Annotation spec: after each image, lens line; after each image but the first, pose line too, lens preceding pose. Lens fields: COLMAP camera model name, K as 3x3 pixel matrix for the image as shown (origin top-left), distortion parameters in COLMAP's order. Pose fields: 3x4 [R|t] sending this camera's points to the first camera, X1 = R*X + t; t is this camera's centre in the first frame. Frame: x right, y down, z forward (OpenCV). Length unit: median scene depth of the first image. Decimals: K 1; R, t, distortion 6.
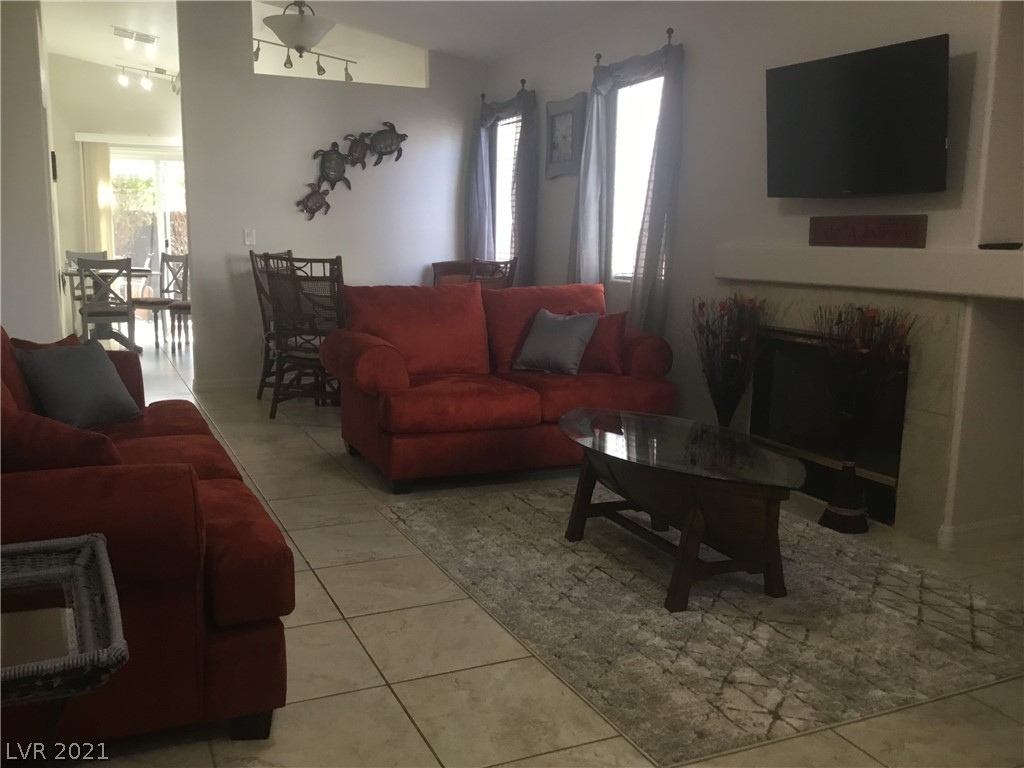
lens RADIAL K [[911.1, 0, 512.0], [0, 911.1, 384.0], [0, 0, 1]] dist [0.003407, 0.000590]
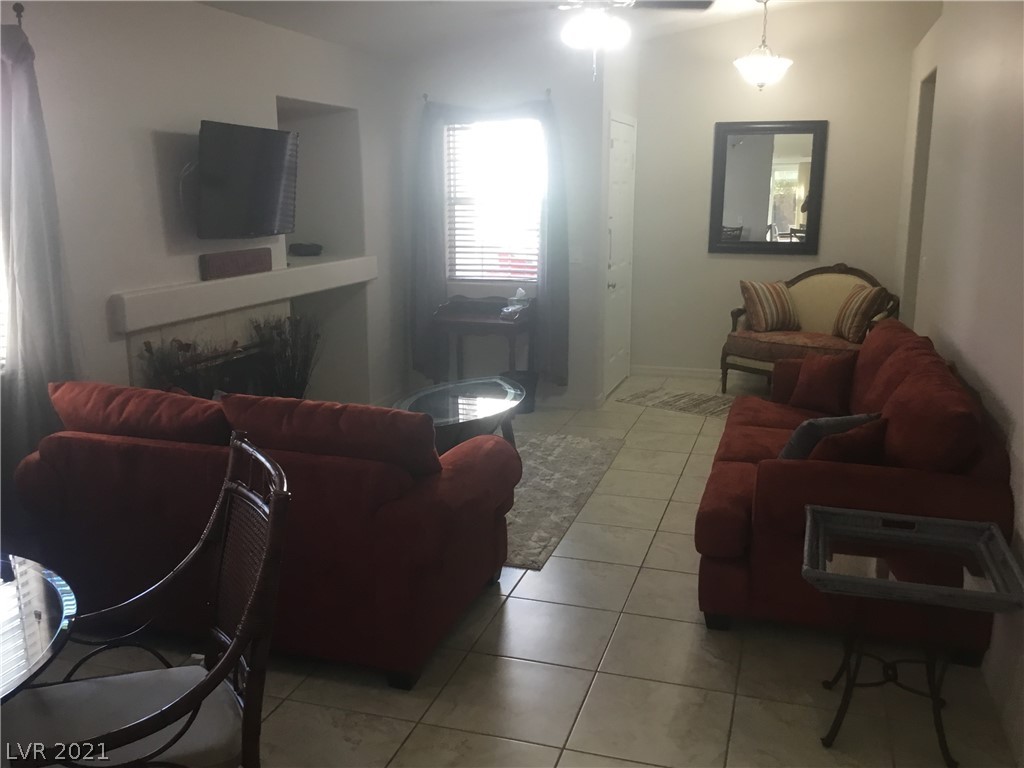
lens RADIAL K [[911.1, 0, 512.0], [0, 911.1, 384.0], [0, 0, 1]] dist [0.003407, 0.000590]
pose [[-0.749629, -0.151609, 0.644259, -0.446738], [0.094095, 0.939111, 0.330479, -0.234837], [-0.655135, 0.308359, -0.689720, 1.000895]]
